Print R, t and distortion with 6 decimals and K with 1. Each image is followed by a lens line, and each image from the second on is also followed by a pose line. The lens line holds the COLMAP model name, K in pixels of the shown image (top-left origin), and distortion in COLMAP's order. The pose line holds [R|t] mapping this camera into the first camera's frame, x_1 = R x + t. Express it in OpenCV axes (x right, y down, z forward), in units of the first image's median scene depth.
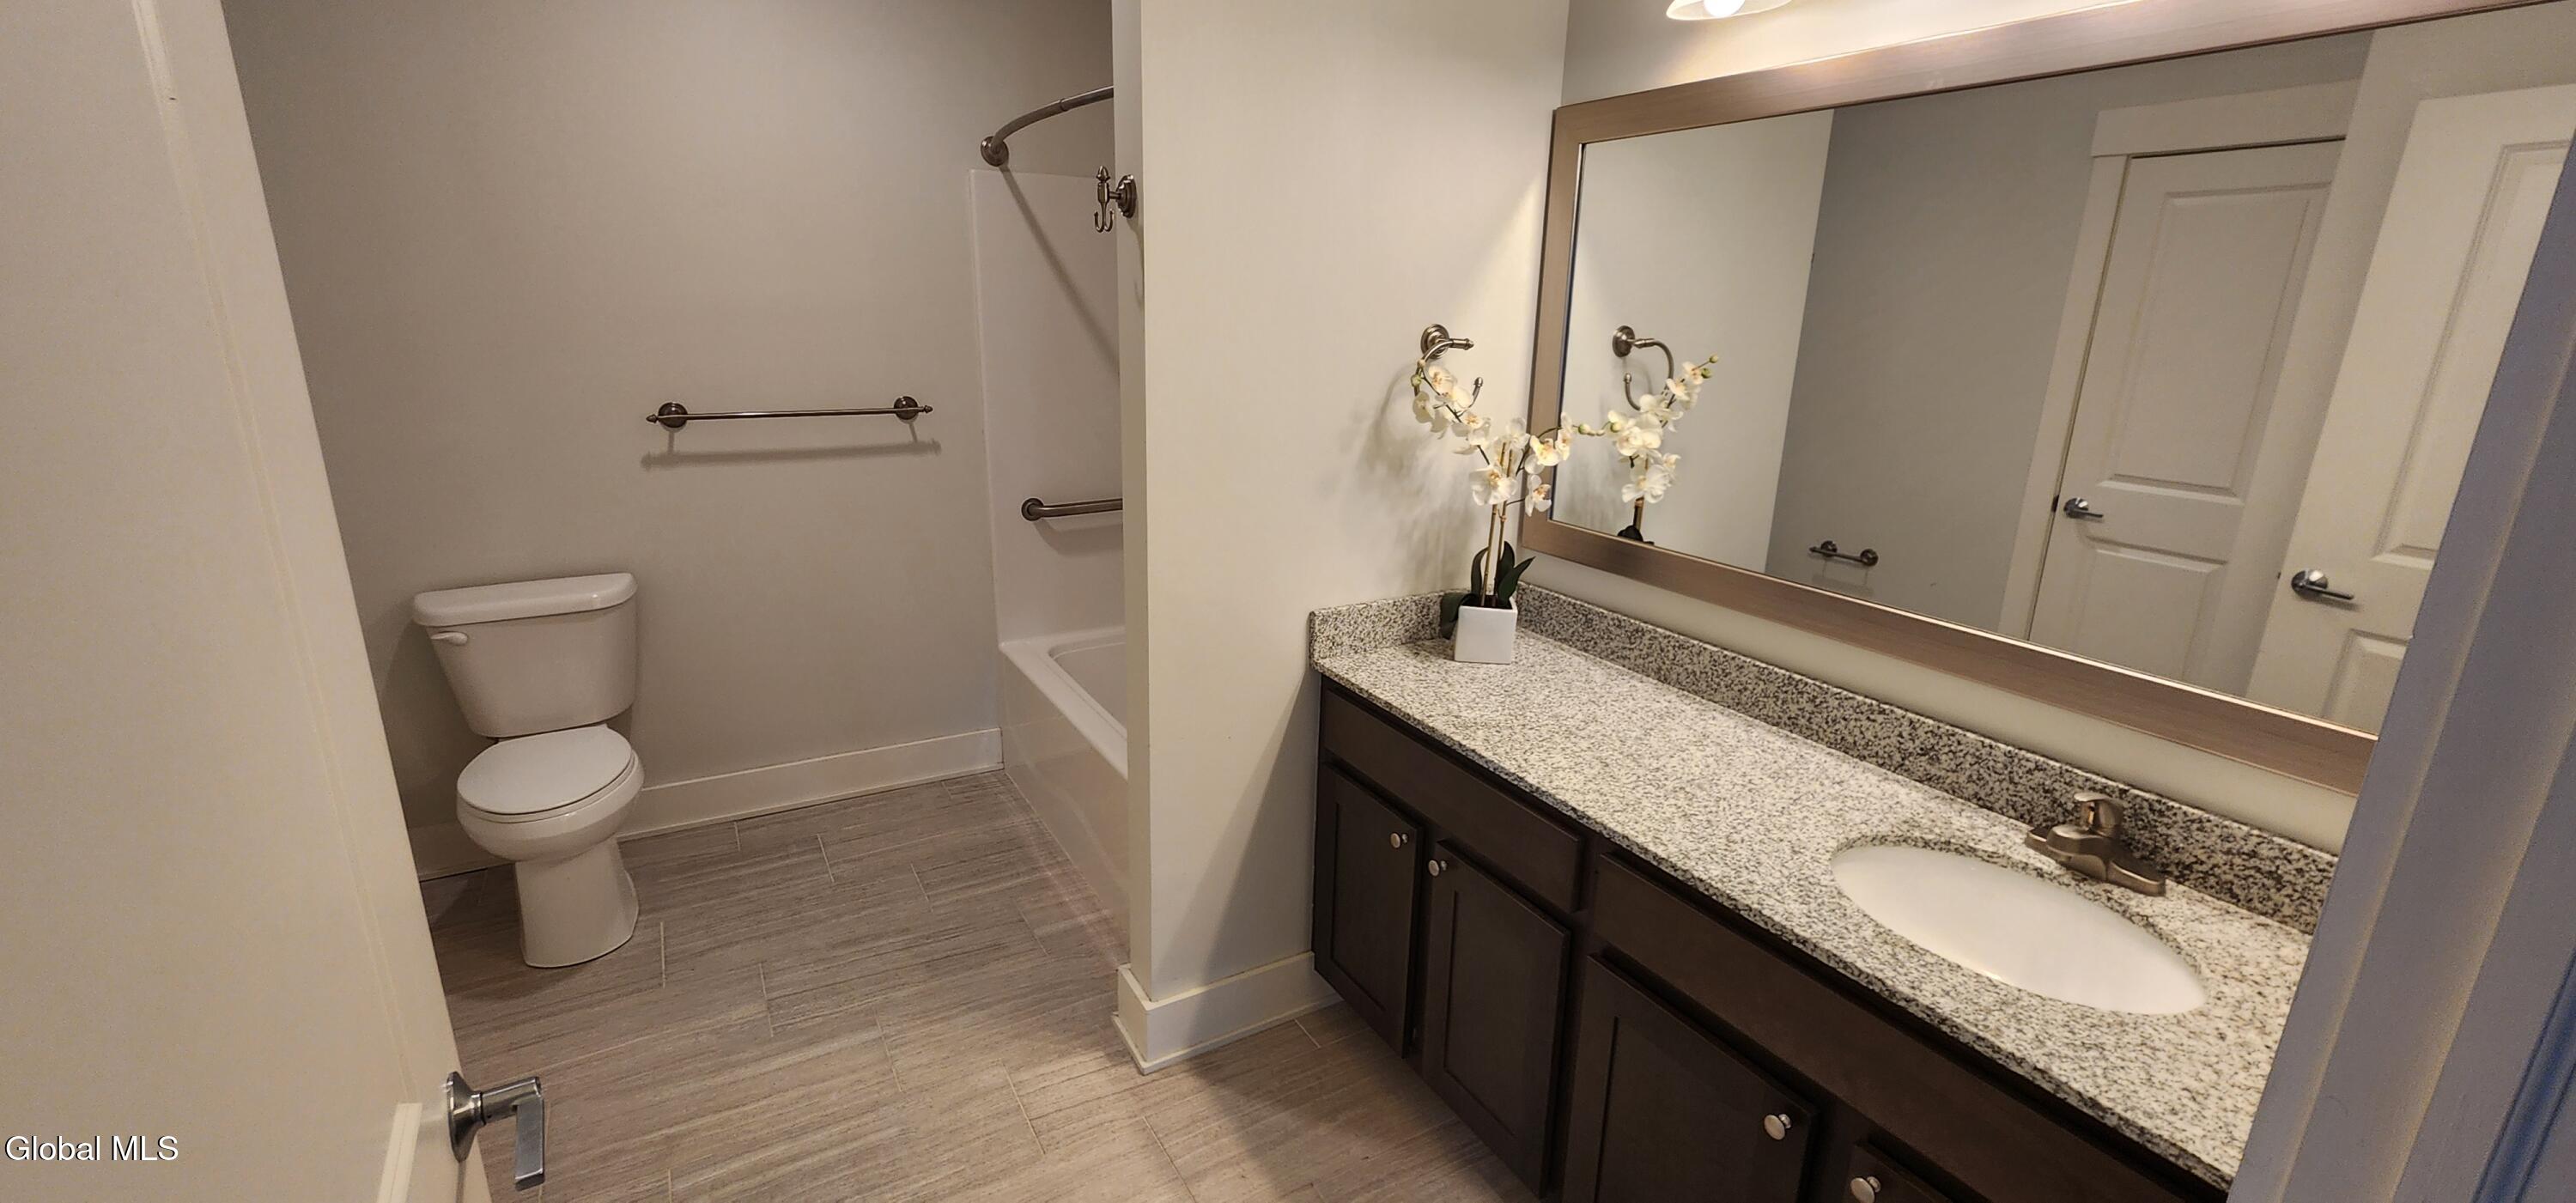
lens RADIAL K [[1062.9, 0, 1288.0], [0, 1062.9, 601.5], [0, 0, 1]] dist [-0.001117, 0.000062]
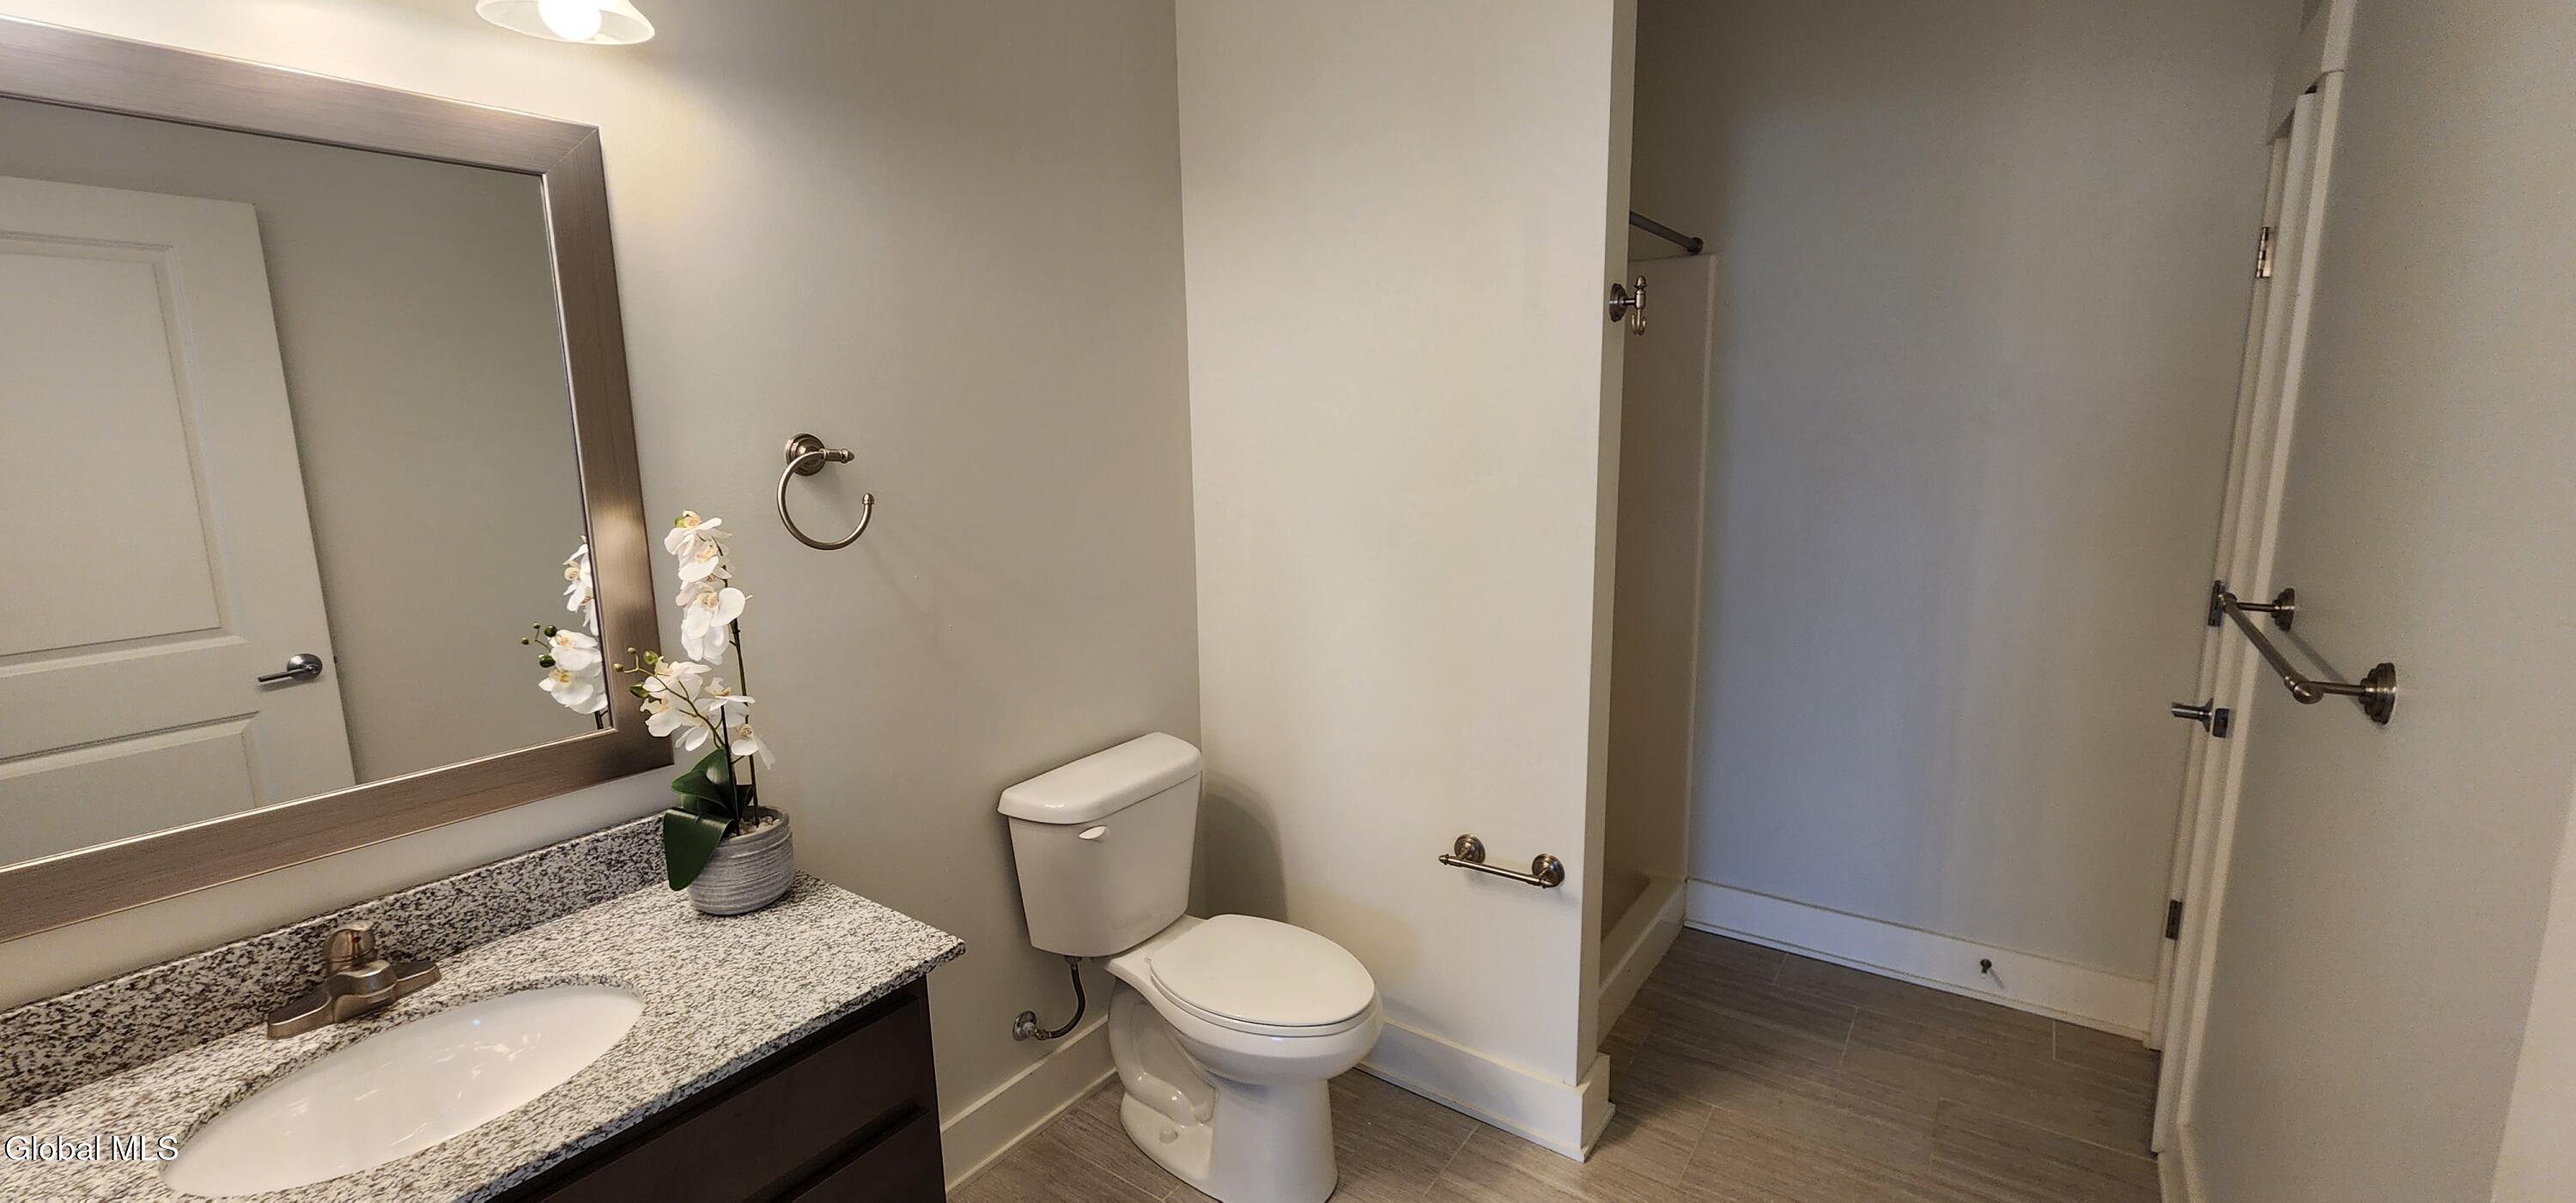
lens RADIAL K [[1062.9, 0, 1288.0], [0, 1062.9, 601.5], [0, 0, 1]] dist [-0.001117, 0.000062]
pose [[-0.420424, -0.173828, 0.890521, -0.575839], [0.256539, 0.918655, 0.300434, -0.238838], [-0.870306, 0.354763, -0.341631, 0.804515]]
